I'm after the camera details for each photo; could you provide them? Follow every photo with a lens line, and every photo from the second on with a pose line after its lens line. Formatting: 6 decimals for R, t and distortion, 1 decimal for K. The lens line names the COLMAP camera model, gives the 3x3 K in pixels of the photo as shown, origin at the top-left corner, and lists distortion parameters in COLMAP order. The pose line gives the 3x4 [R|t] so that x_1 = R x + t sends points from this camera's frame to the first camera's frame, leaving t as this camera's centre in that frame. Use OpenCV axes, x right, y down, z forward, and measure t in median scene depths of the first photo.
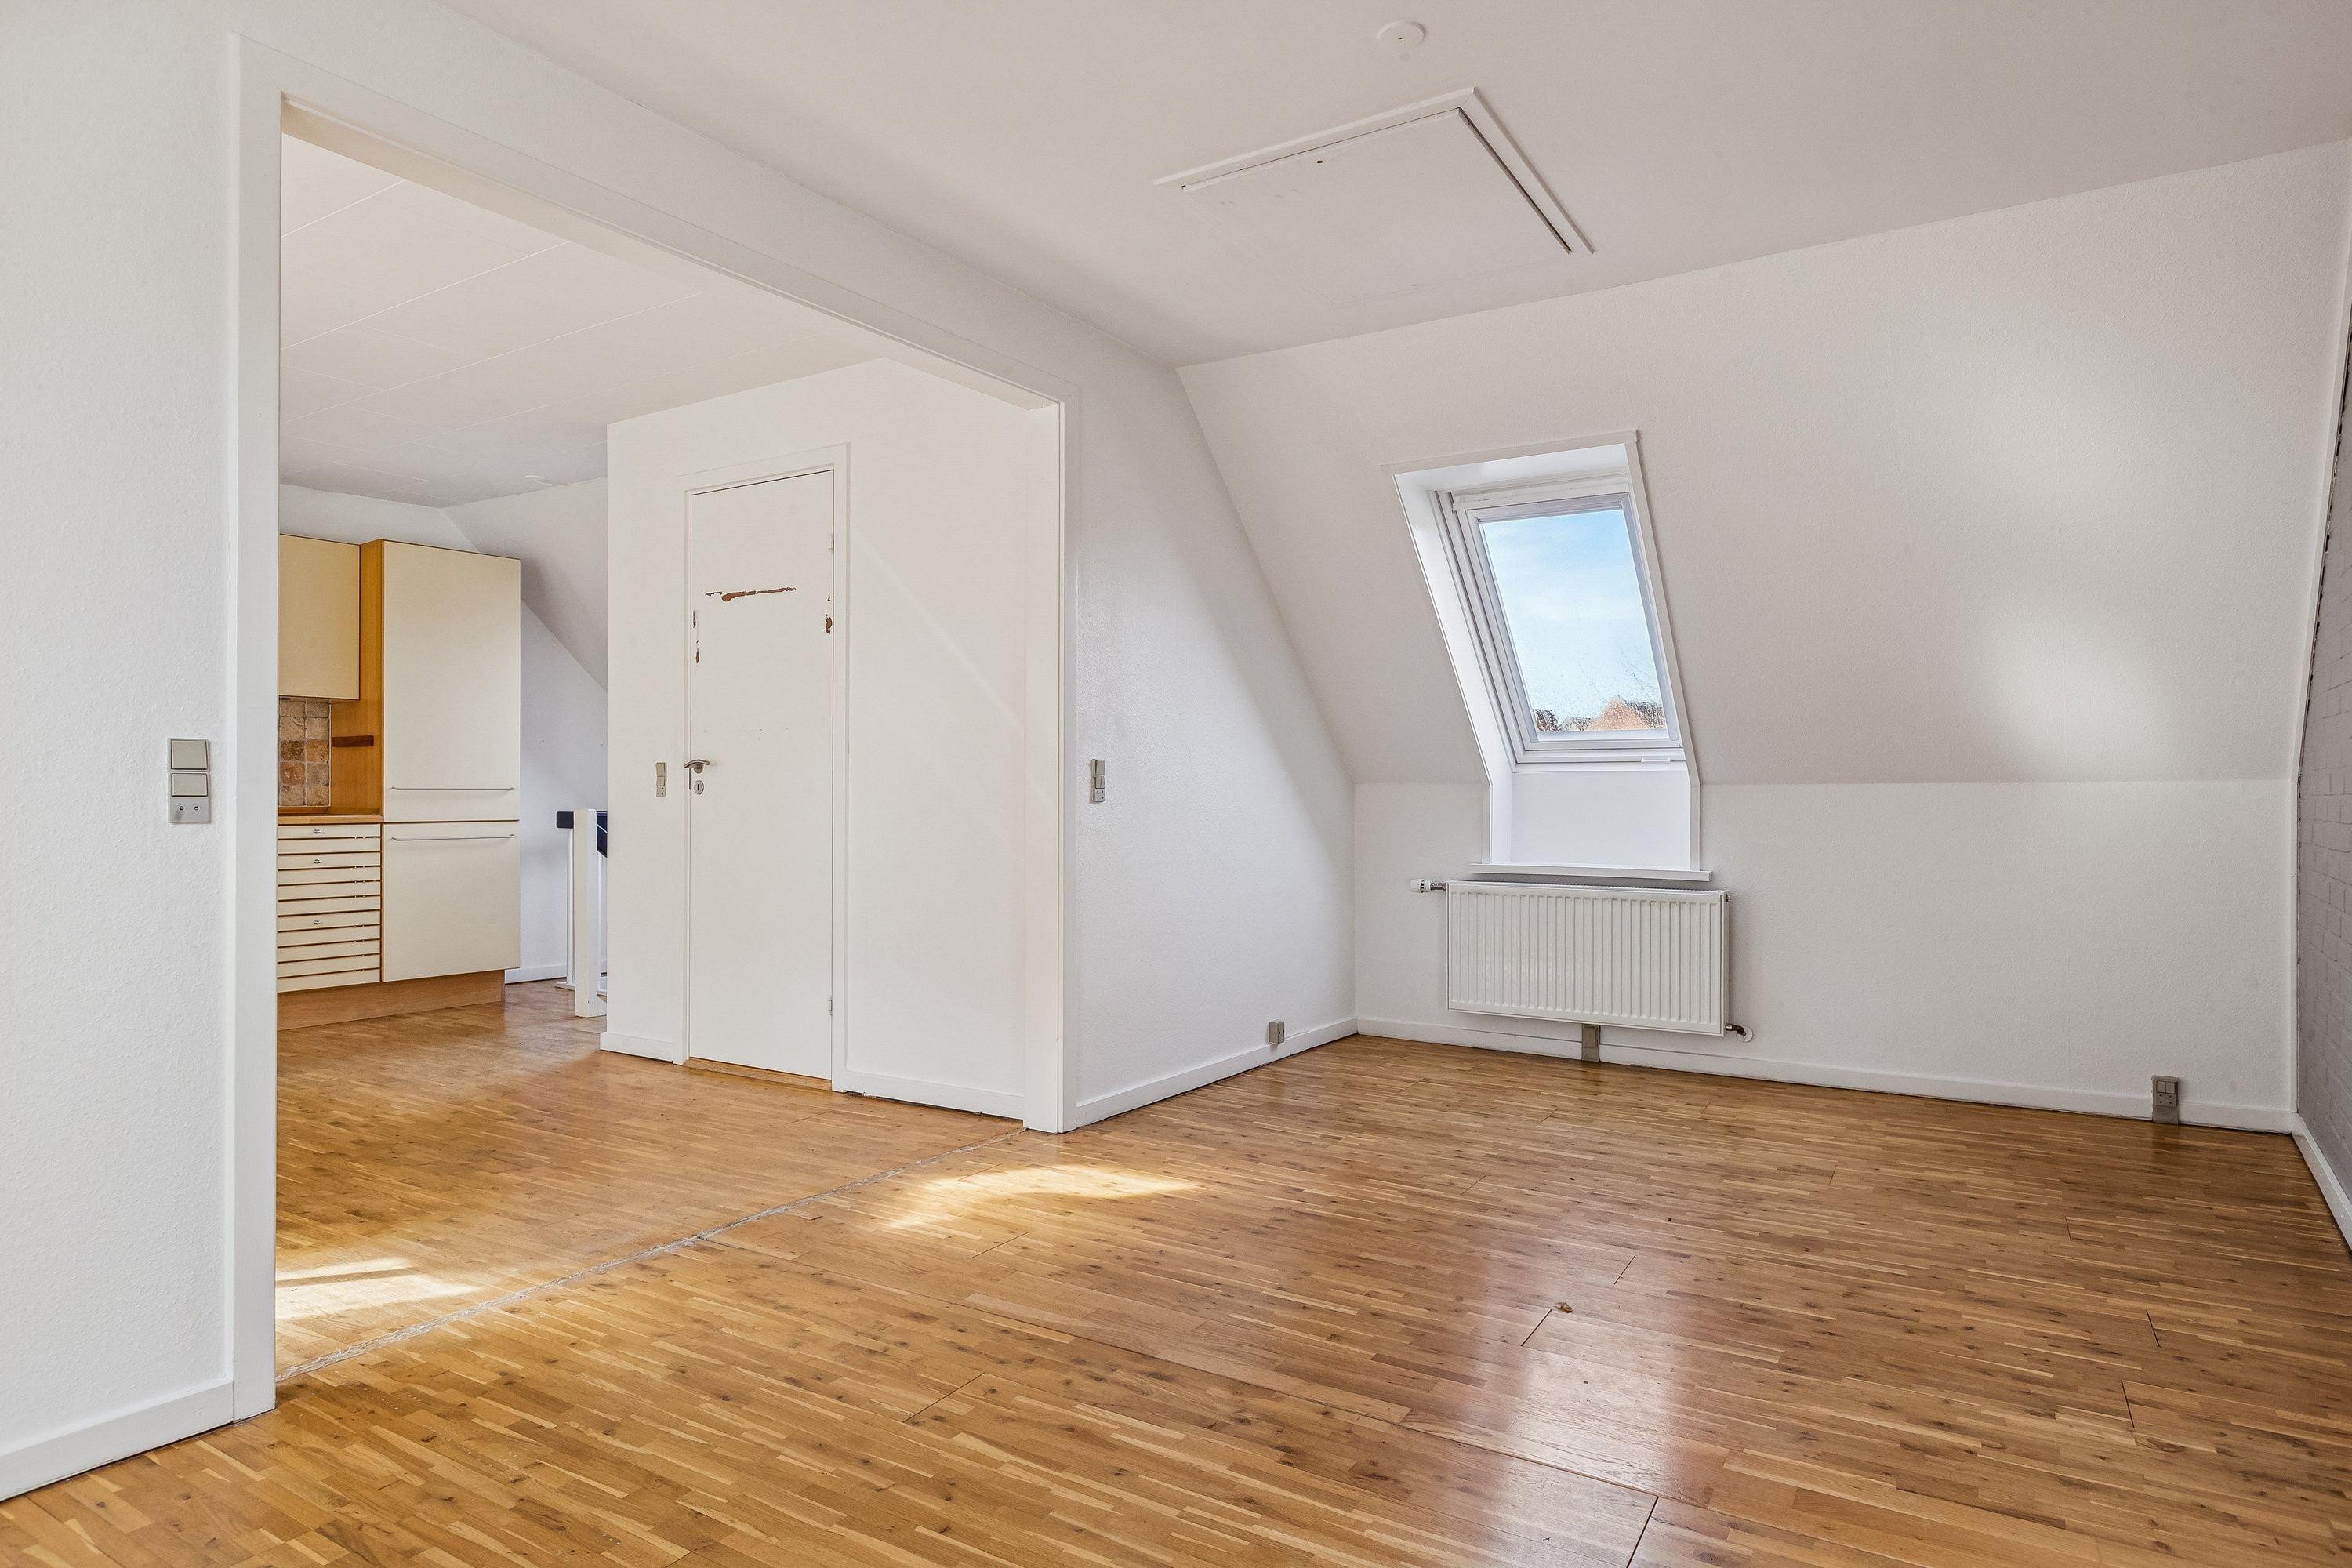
lens RADIAL K [[1301.3, 0, 1163.4], [0, 1301.3, 787.7], [0, 0, 1]] dist [0.004868, -0.001590]
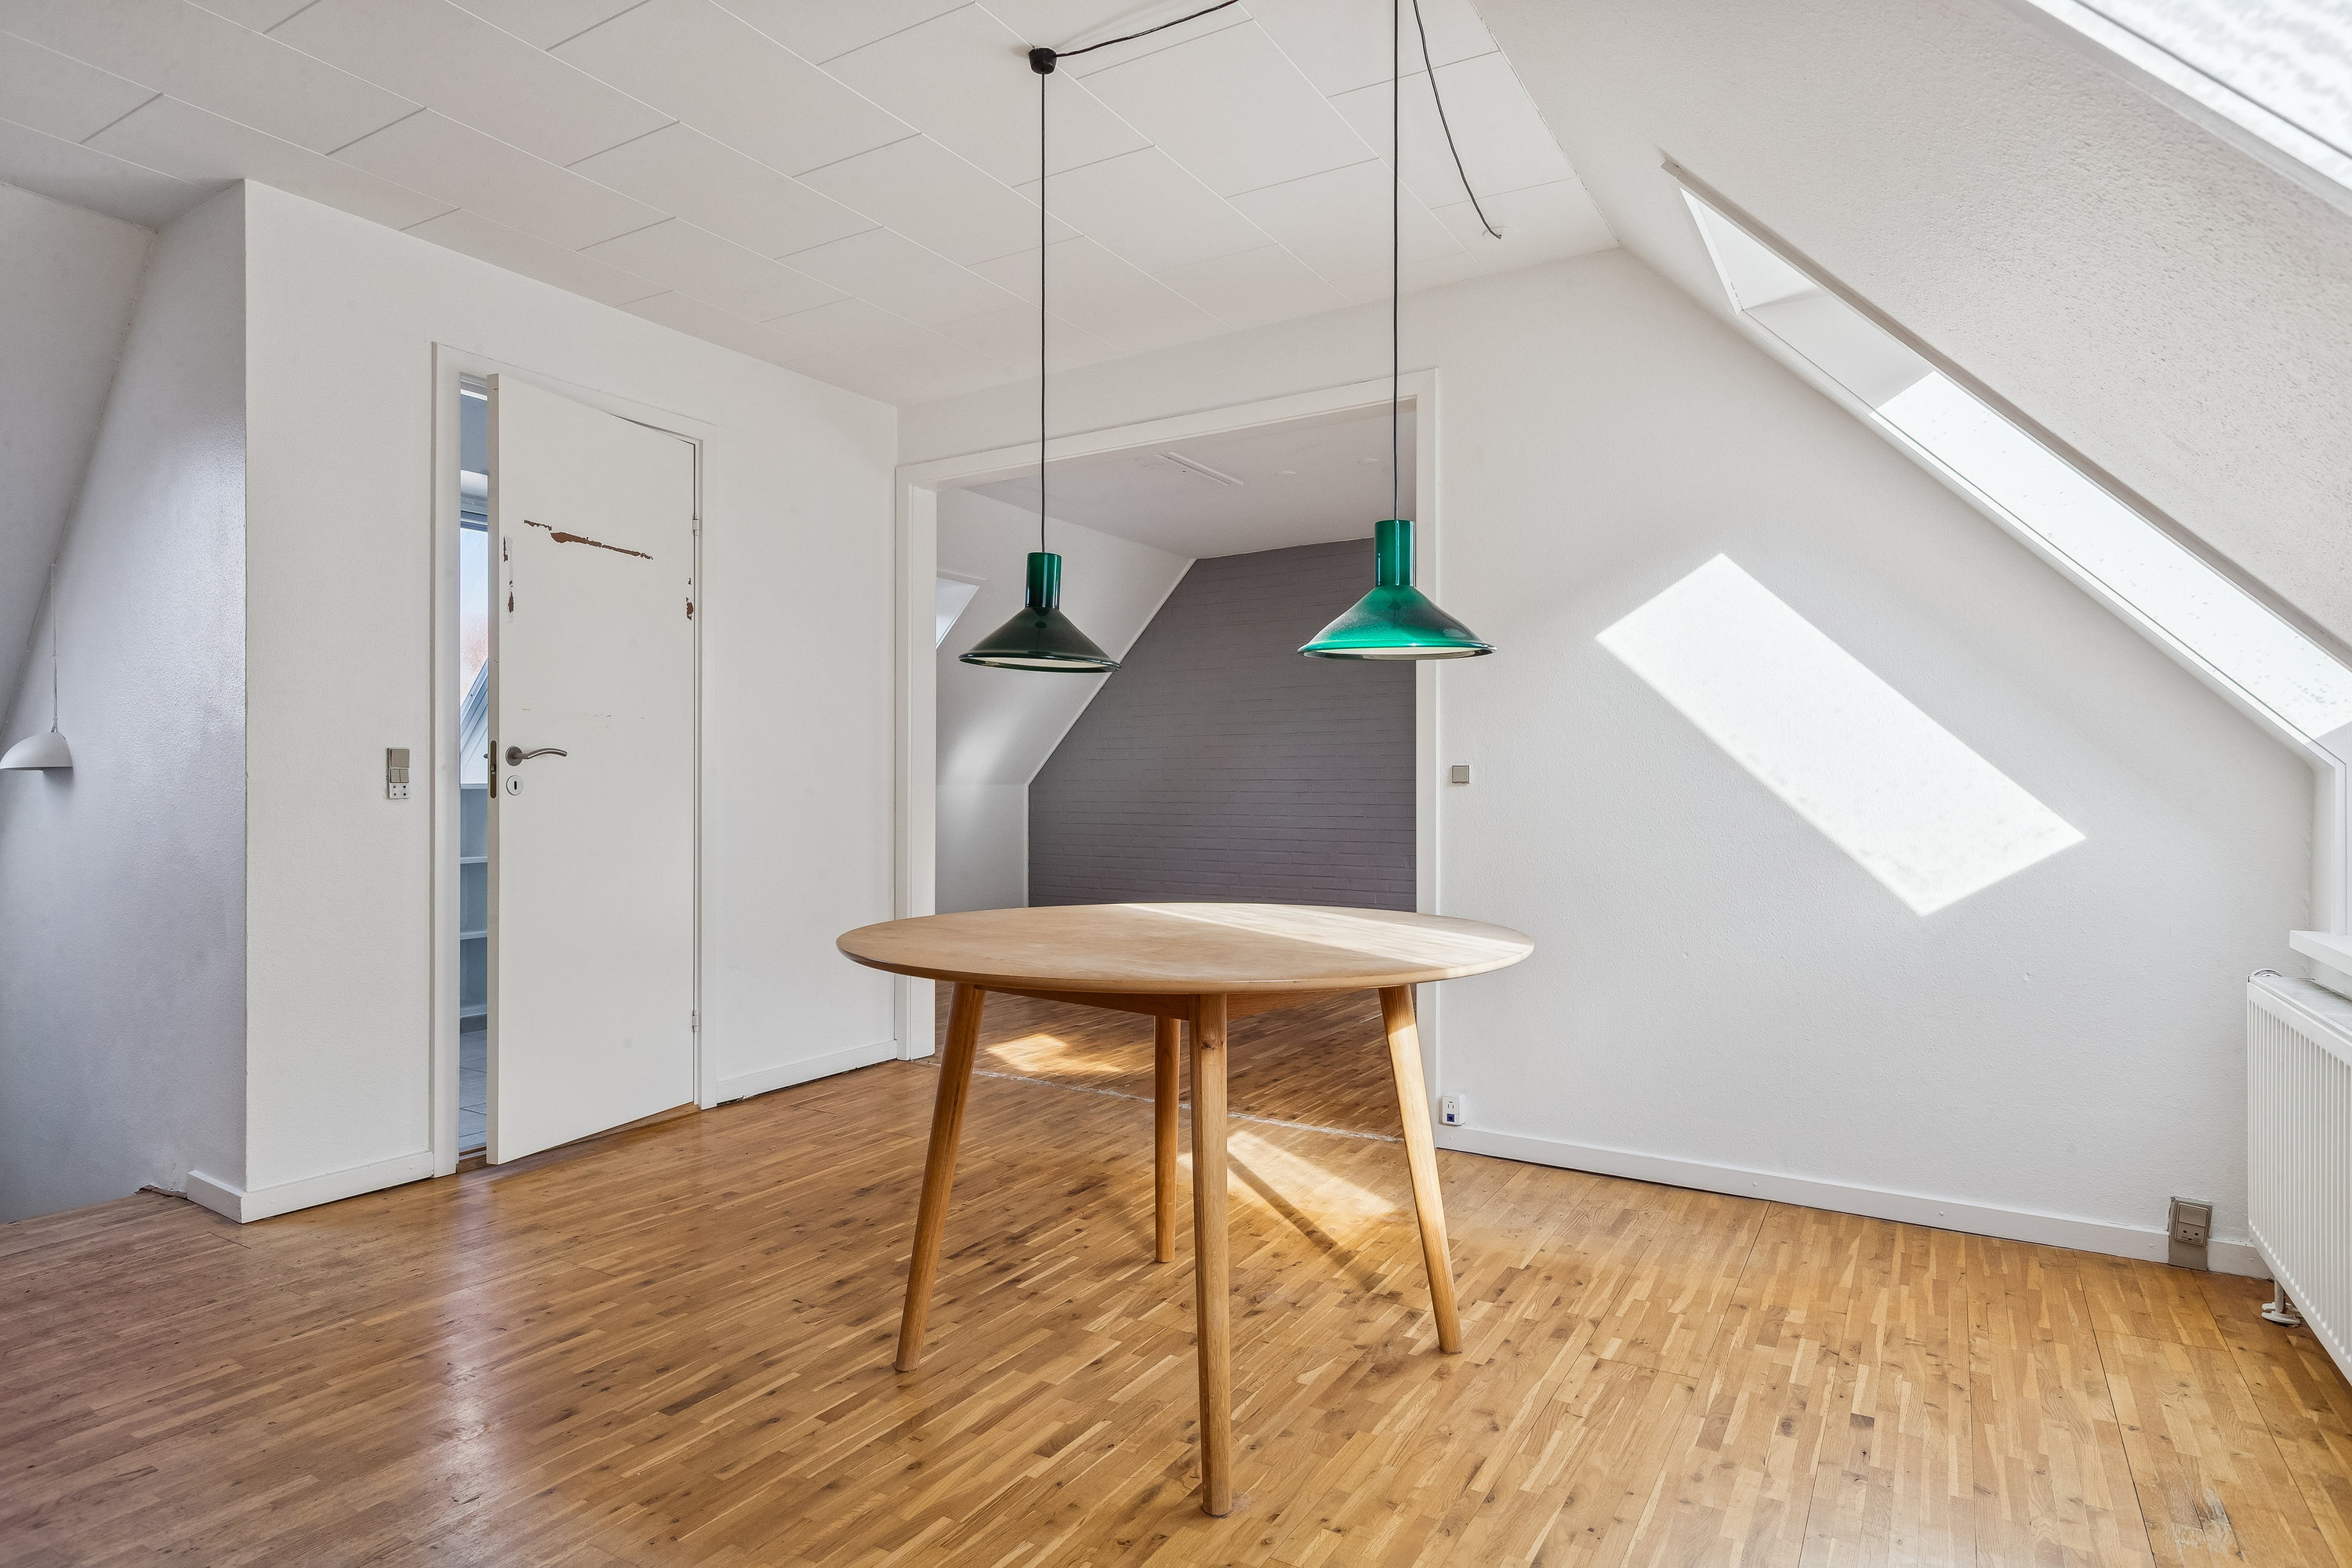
lens RADIAL K [[1301.3, 0, 1179.8], [0, 1301.3, 787.5], [0, 0, 1]] dist [0.004868, -0.001590]
pose [[-0.013587, 0.002217, 0.999905, -1.388273], [-0.002626, 0.999994, -0.002253, 0.002538], [-0.999904, -0.002657, -0.013581, 0.778404]]
